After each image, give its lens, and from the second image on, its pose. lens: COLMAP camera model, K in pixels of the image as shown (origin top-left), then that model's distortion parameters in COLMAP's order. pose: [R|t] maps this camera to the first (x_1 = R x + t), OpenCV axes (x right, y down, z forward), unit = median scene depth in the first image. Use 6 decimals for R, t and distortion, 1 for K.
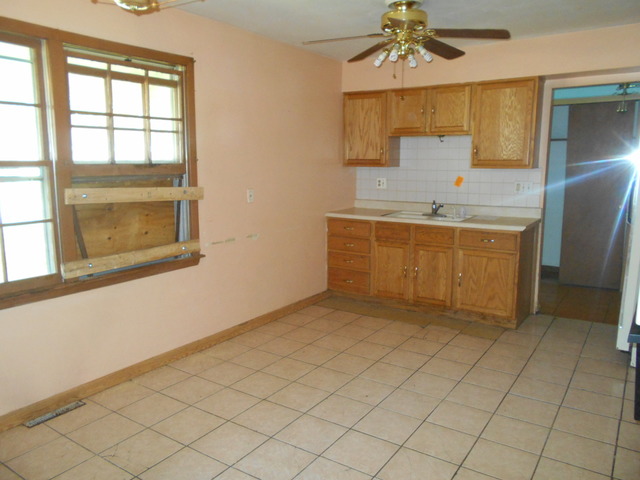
lens RADIAL K [[499.8, 0, 323.8], [0, 499.8, 239.0], [0, 0, 1]] dist [-0.052006, 0.103810]
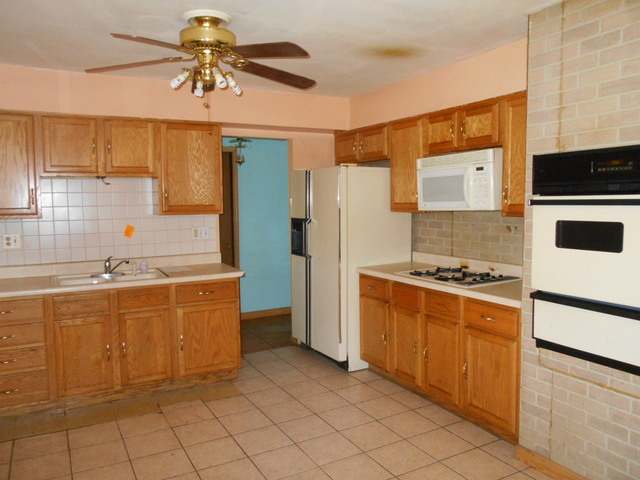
lens RADIAL K [[499.8, 0, 323.8], [0, 499.8, 239.0], [0, 0, 1]] dist [-0.052006, 0.103810]
pose [[0.453582, -0.075204, 0.888036, -0.373923], [0.150041, 0.988654, 0.007089, -0.066436], [-0.878494, 0.130026, 0.459719, 0.363781]]
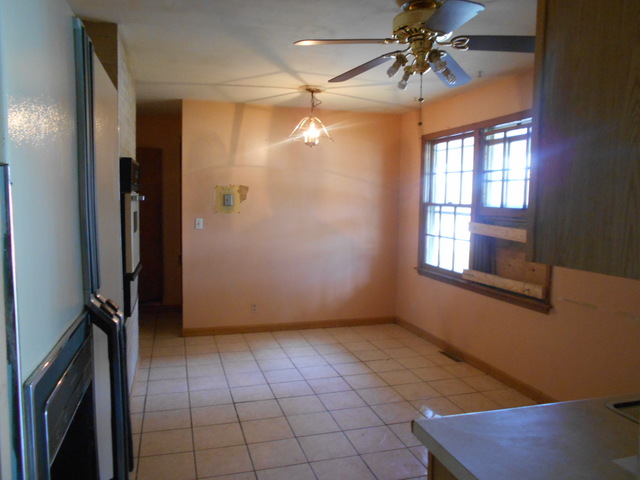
lens RADIAL K [[499.8, 0, 323.8], [0, 499.8, 239.0], [0, 0, 1]] dist [-0.052006, 0.103810]
pose [[-0.638098, 0.055018, -0.767987, 0.631904], [-0.135586, 0.973827, 0.182419, -0.173752], [0.757923, 0.220529, -0.613938, 1.045620]]
